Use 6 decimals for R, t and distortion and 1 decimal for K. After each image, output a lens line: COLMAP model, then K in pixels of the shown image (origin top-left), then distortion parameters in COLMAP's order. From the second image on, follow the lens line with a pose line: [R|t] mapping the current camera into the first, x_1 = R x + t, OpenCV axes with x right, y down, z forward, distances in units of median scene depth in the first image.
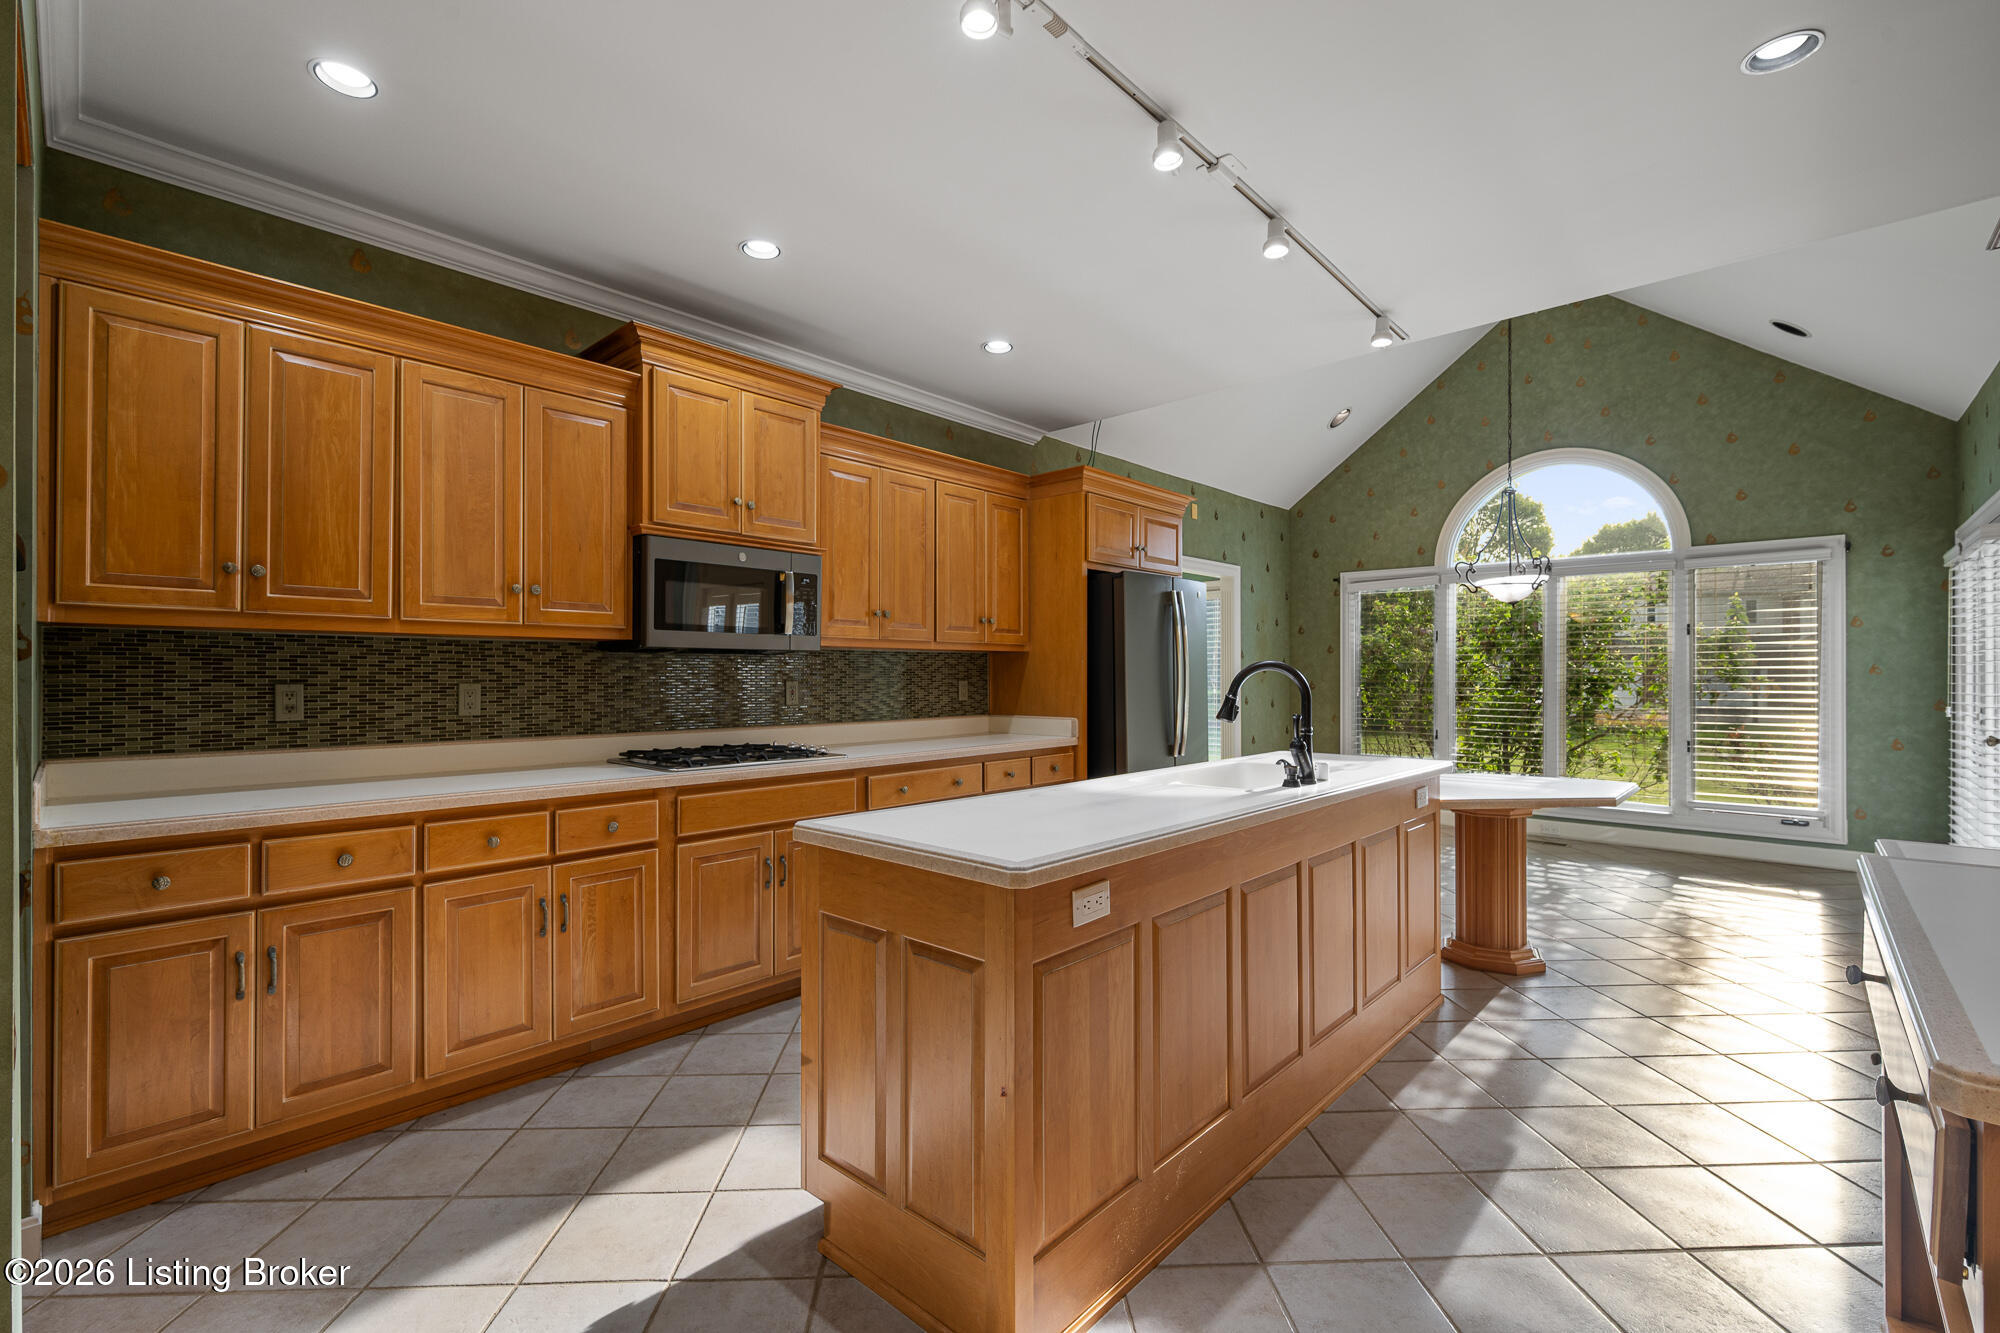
lens RADIAL K [[878.8, 0, 995.4], [0, 878.8, 668.1], [0, 0, 1]] dist [-0.000023, 0.003400]
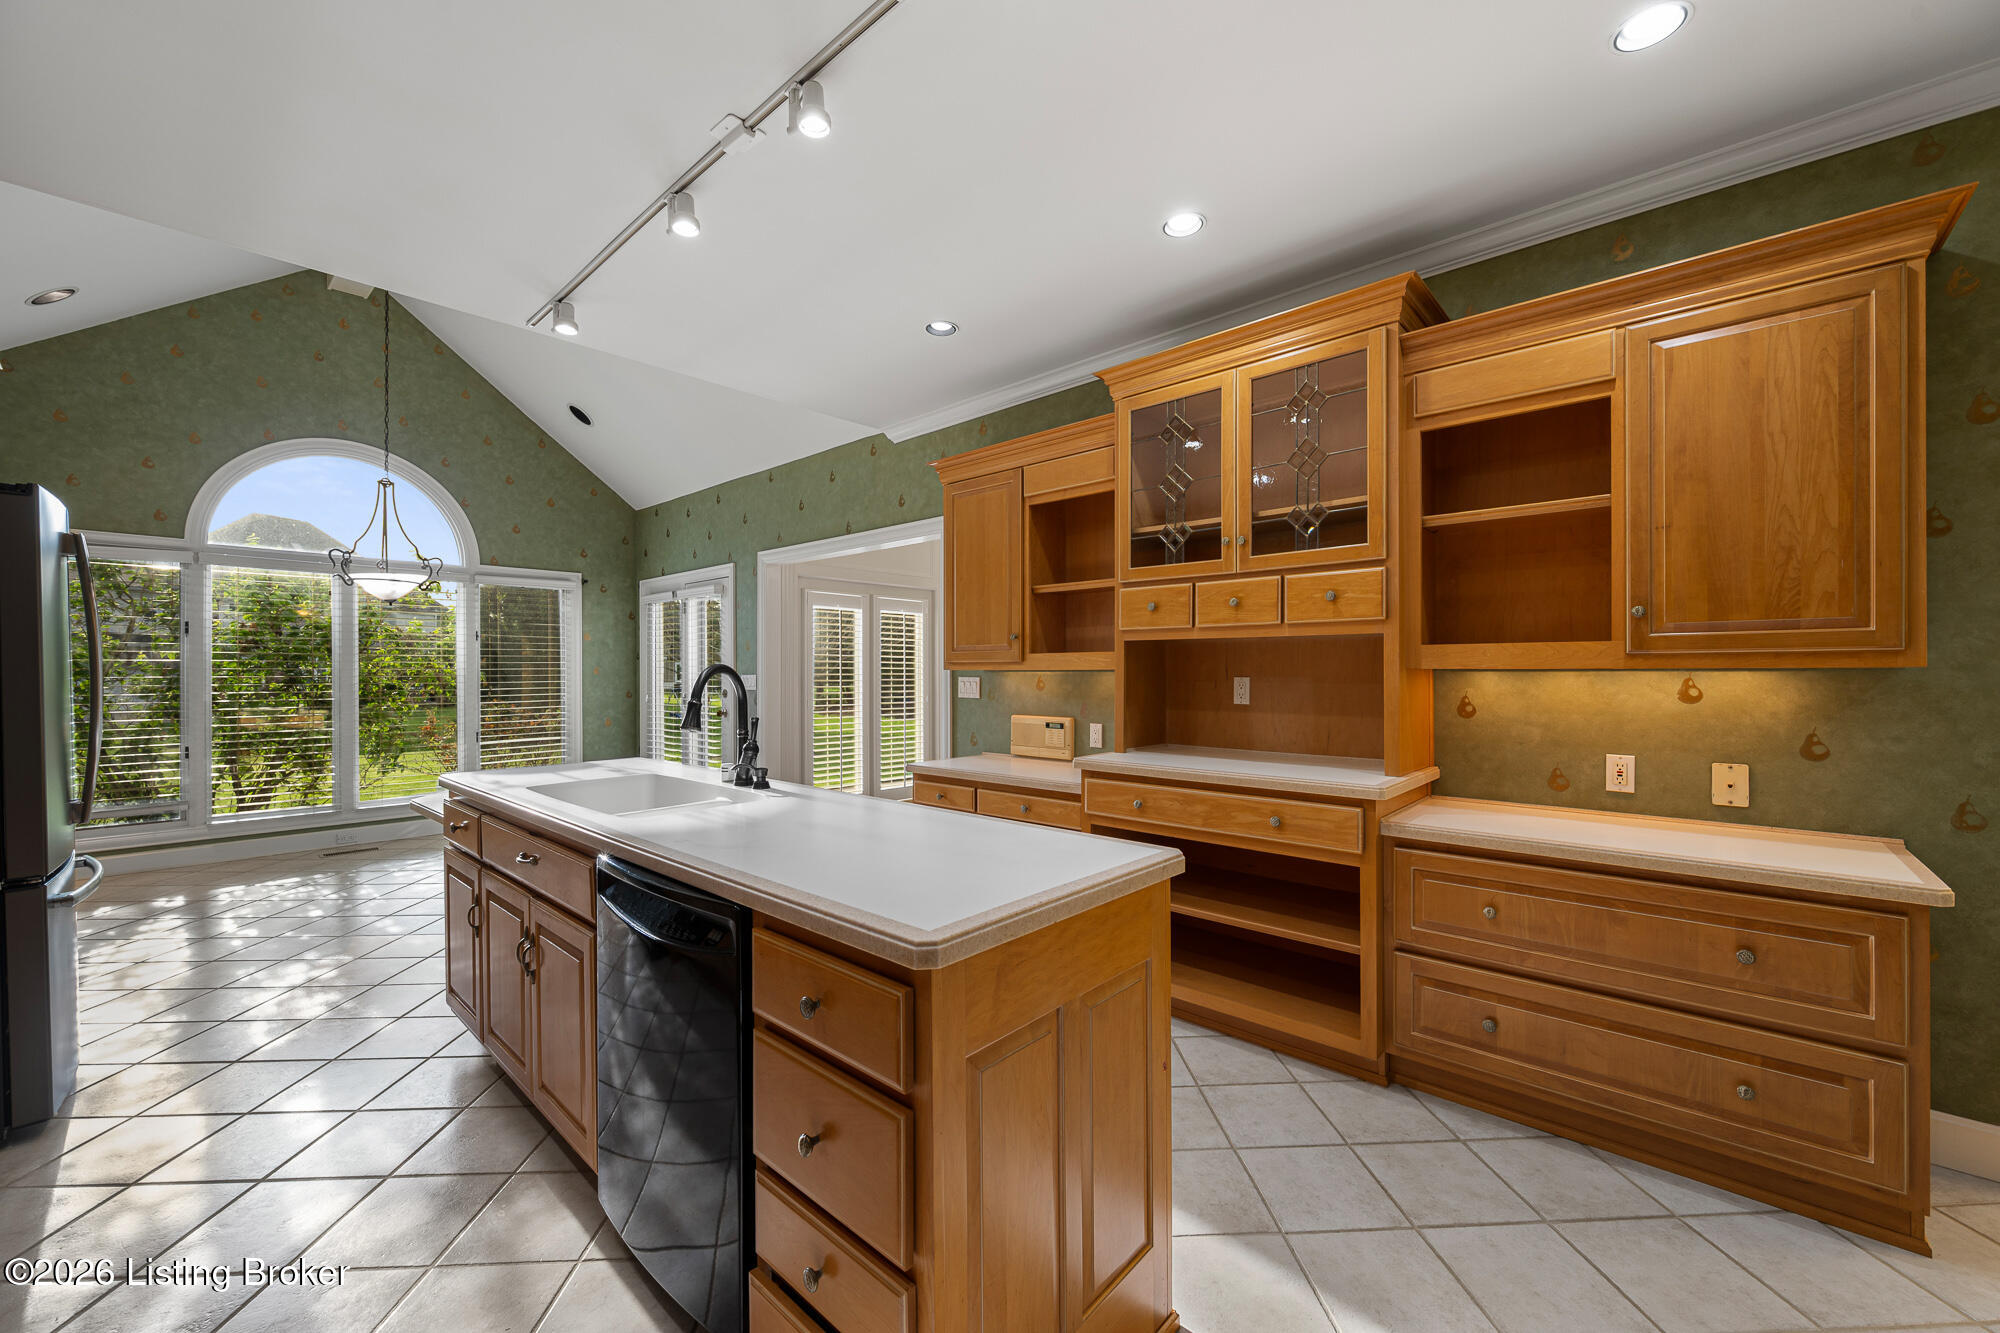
lens RADIAL K [[778.8, 0, 1007.7], [0, 778.8, 670.9], [0, 0, 1]] dist [-0.005307, -0.000811]
pose [[-0.013399, 0.000856, 0.999910, -0.249434], [-0.005498, 0.999984, -0.000930, -0.000654], [-0.999895, -0.005509, -0.013394, 0.325429]]
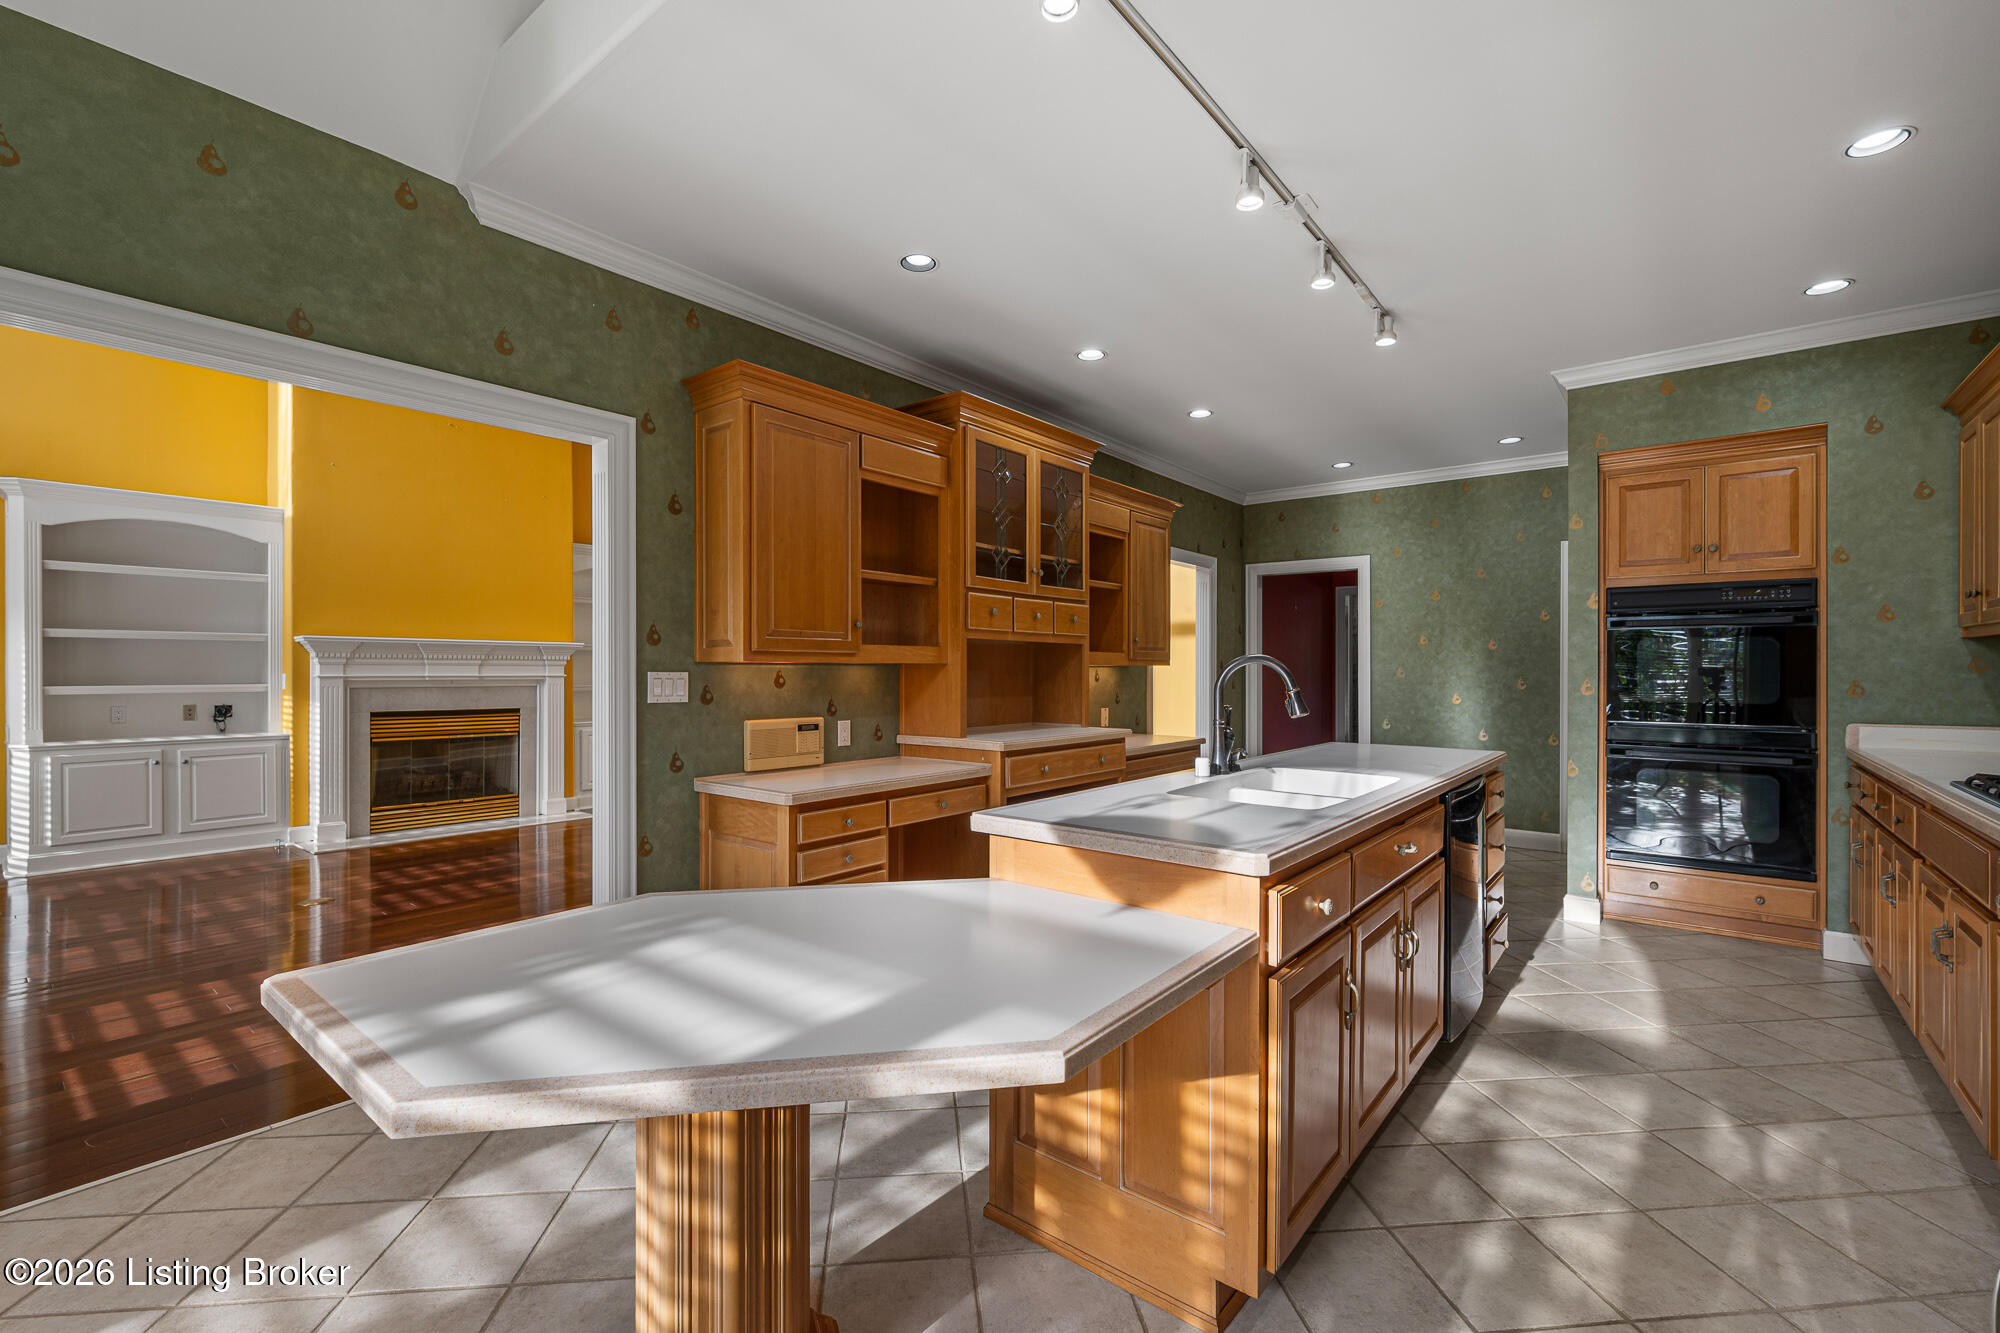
lens RADIAL K [[853.4, 0, 996.9], [0, 853.4, 665.1], [0, 0, 1]] dist [-0.000121, 0.000718]
pose [[-0.998184, -0.003321, -0.060147, 0.305555], [-0.002630, 0.999930, -0.011561, 0.006173], [0.060181, -0.011382, -0.998123, 0.903399]]
